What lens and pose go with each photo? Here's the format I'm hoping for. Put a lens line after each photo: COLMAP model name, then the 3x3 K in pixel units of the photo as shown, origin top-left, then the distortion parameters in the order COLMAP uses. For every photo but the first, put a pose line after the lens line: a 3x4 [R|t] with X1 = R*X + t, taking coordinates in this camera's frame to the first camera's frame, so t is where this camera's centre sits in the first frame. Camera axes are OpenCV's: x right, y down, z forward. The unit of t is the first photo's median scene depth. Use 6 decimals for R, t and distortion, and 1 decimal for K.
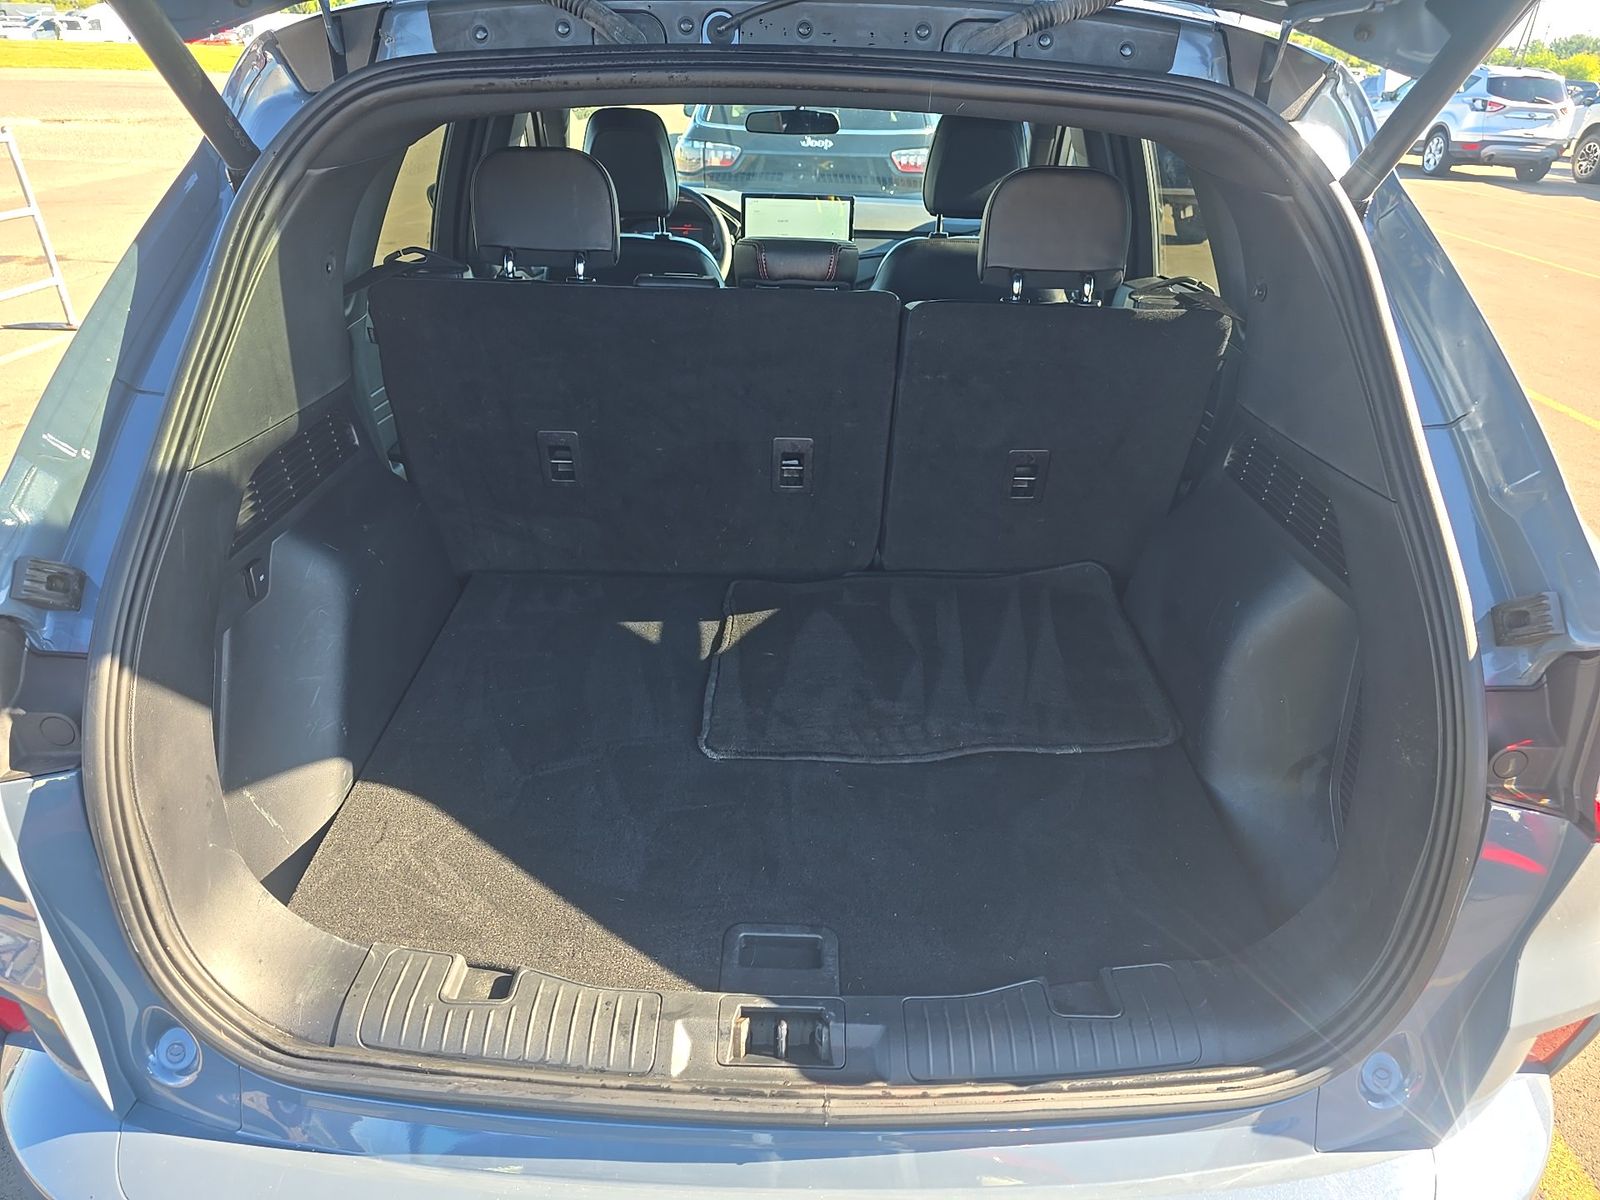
lens RADIAL K [[1087.3, 0, 801.3], [0, 1087.3, 592.6], [0, 0, 1]] dist [0.034707, -0.031524]
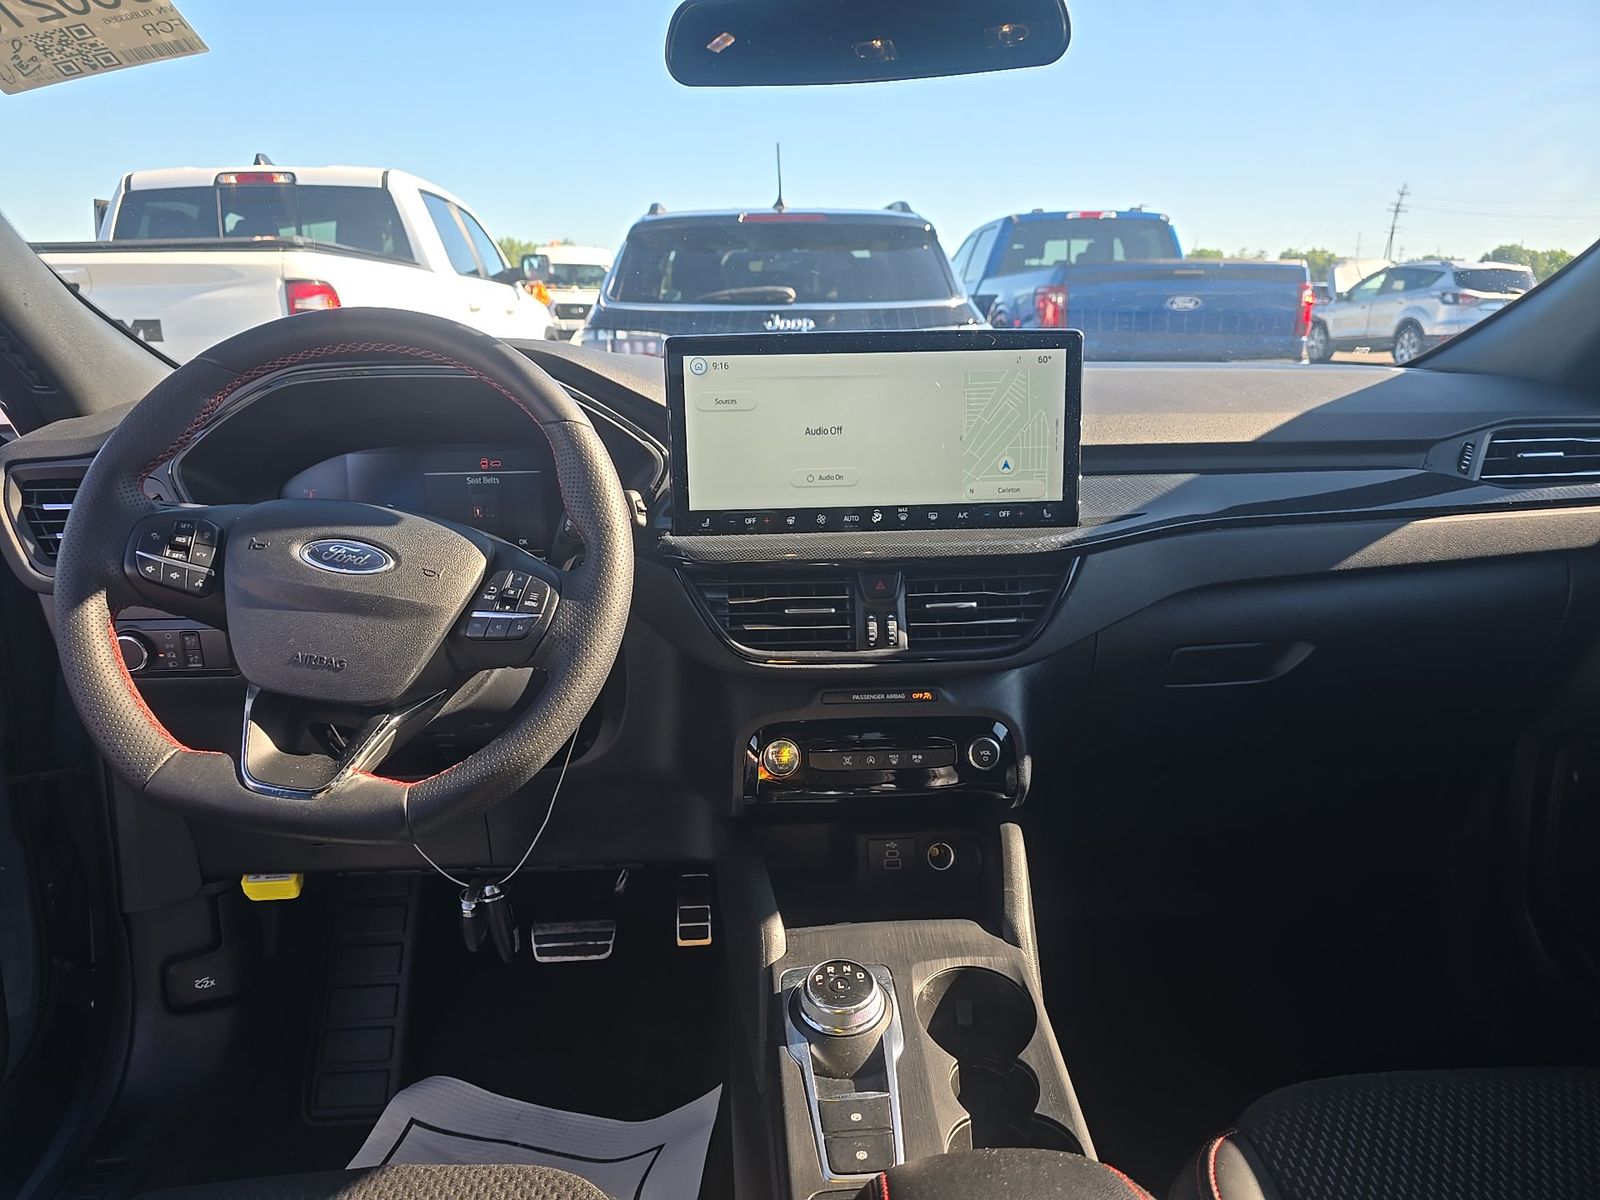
lens RADIAL K [[1087.3, 0, 811.8], [0, 1087.3, 604.5], [0, 0, 1]] dist [0.034707, -0.031524]
pose [[0.996697, -0.052911, 0.061602, -0.035028], [0.063184, 0.981822, -0.178981, -0.226537], [-0.051012, 0.182282, 0.981922, 0.673365]]
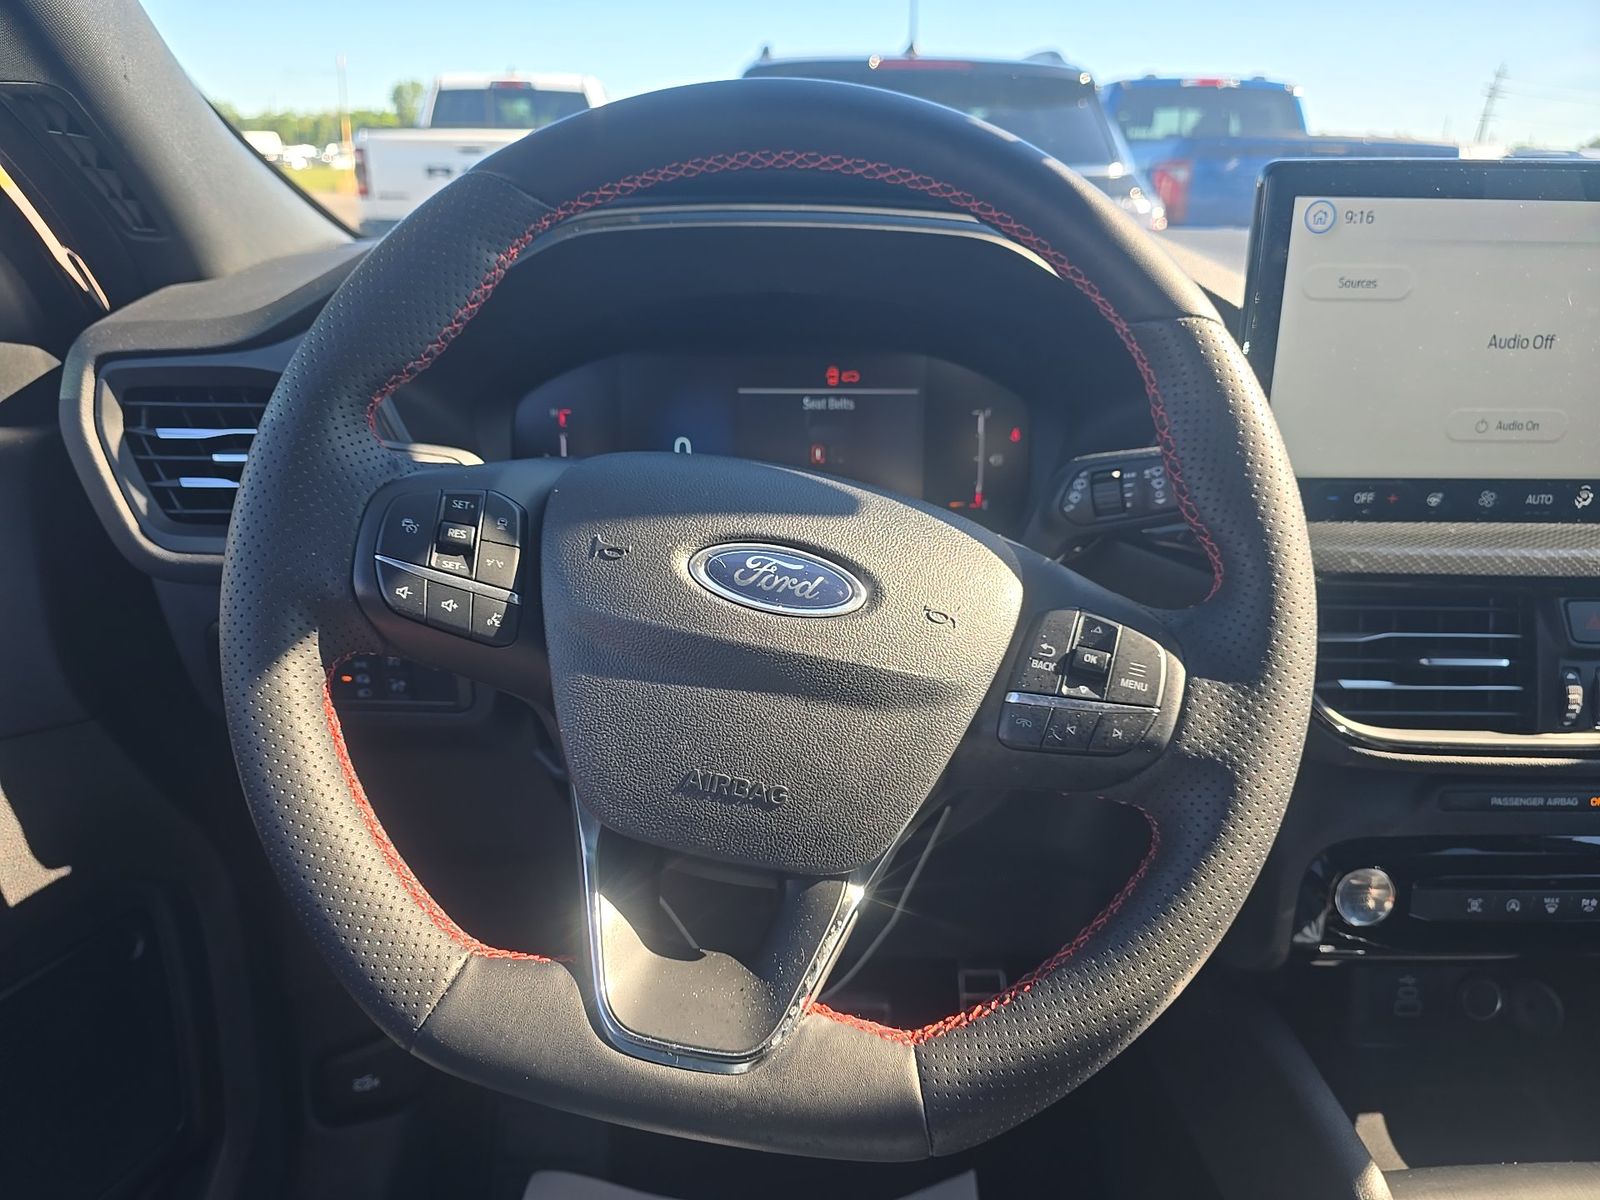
lens RADIAL K [[1087.3, 0, 792.9], [0, 1087.3, 599.0], [0, 0, 1]] dist [0.034707, -0.031524]
pose [[0.999549, -0.020023, 0.022394, -0.111172], [0.021868, 0.996107, -0.085392, -0.267465], [-0.020597, 0.085843, 0.996096, 0.776064]]
